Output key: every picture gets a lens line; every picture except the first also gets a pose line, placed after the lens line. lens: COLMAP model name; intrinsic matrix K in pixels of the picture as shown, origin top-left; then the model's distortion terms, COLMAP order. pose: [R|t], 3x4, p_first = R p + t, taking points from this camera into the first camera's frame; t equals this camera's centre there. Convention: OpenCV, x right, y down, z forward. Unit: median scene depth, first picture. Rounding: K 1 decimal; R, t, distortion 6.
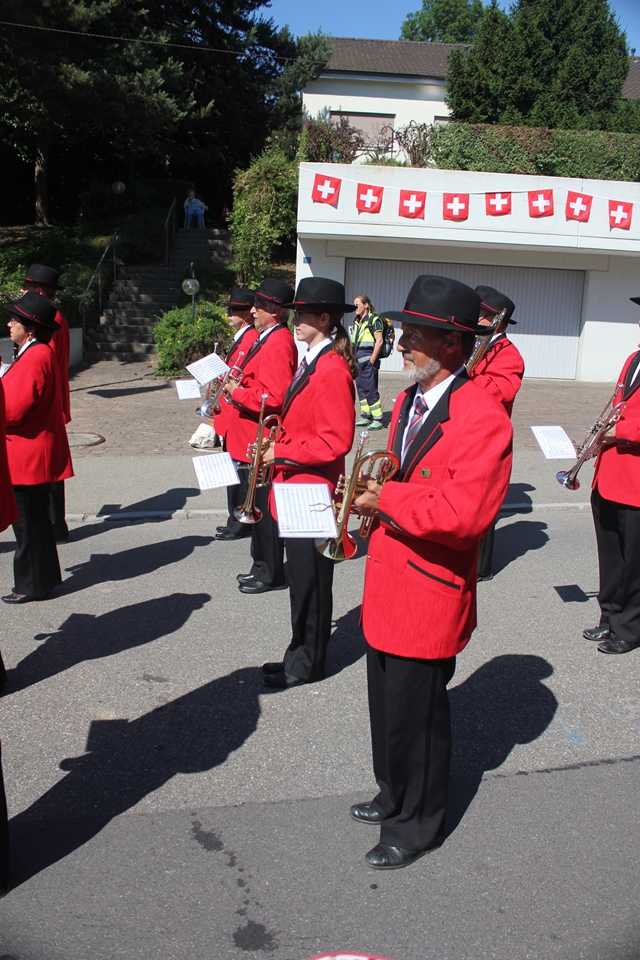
lens RADIAL K [[799.2, 0, 317.6], [0, 799.2, 479.9], [0, 0, 1]] dist [-0.162880, 0.151197]
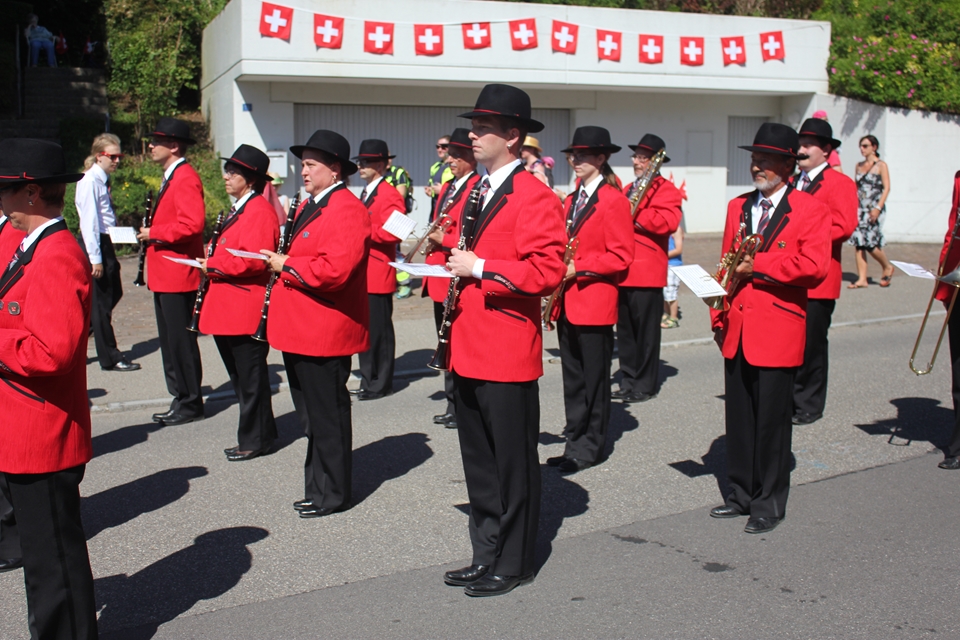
lens RADIAL K [[1127.7, 0, 468.2], [0, 1127.7, 315.9], [0, 0, 1]] dist [-0.072260, 0.059235]
pose [[0.949130, -0.075832, 0.305617, -0.210017], [0.100497, 0.992761, -0.065775, 0.039024], [-0.298417, 0.093143, 0.949880, -0.170261]]
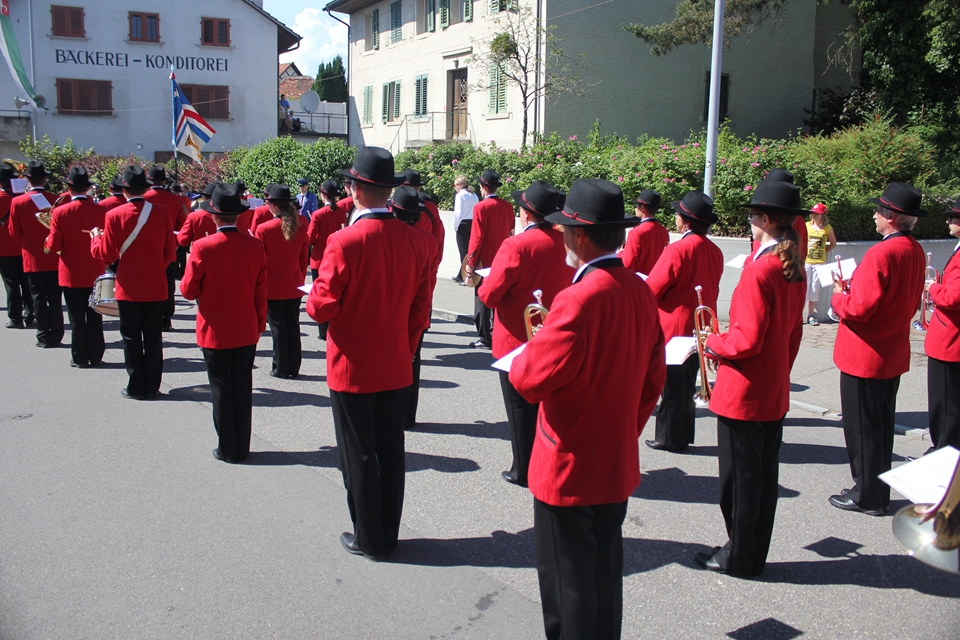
lens RADIAL K [[799.2, 0, 473.8], [0, 799.2, 310.1], [0, 0, 1]] dist [-0.162880, 0.151197]
pose [[0.478472, 0.130668, -0.868326, 0.202340], [-0.205172, 0.978130, 0.034136, -0.013092], [0.853797, 0.161823, 0.494817, 0.054406]]
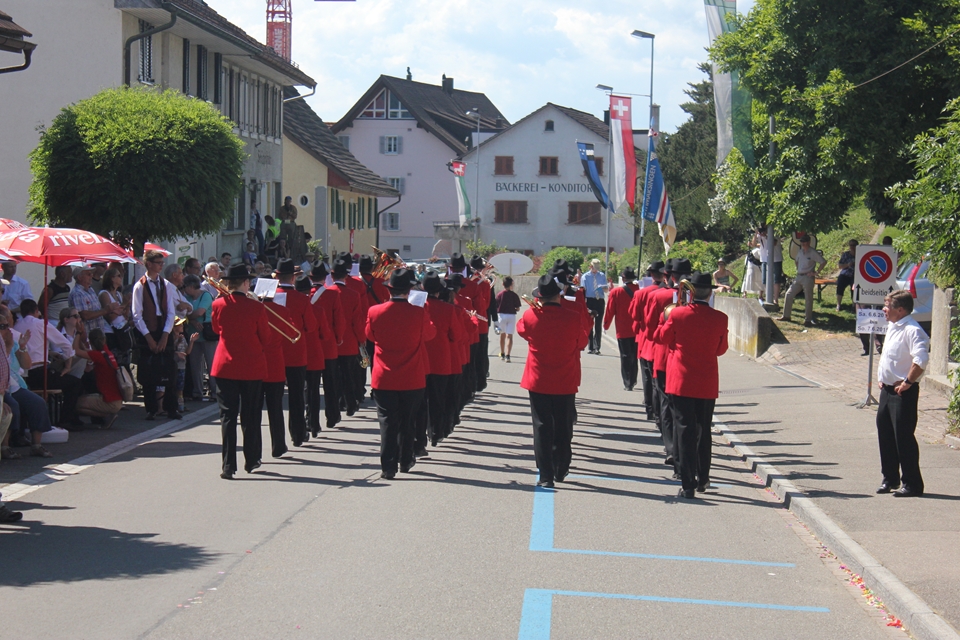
lens RADIAL K [[2289.9, 0, 480.0], [0, 2289.9, 320.1], [0, 0, 1]] dist [0.099950, 0.108561]
pose [[-0.096641, 0.013519, -0.995228, 8.819265], [-0.241647, 0.969672, 0.036637, -0.196153], [0.965540, 0.244034, -0.090443, 1.118561]]
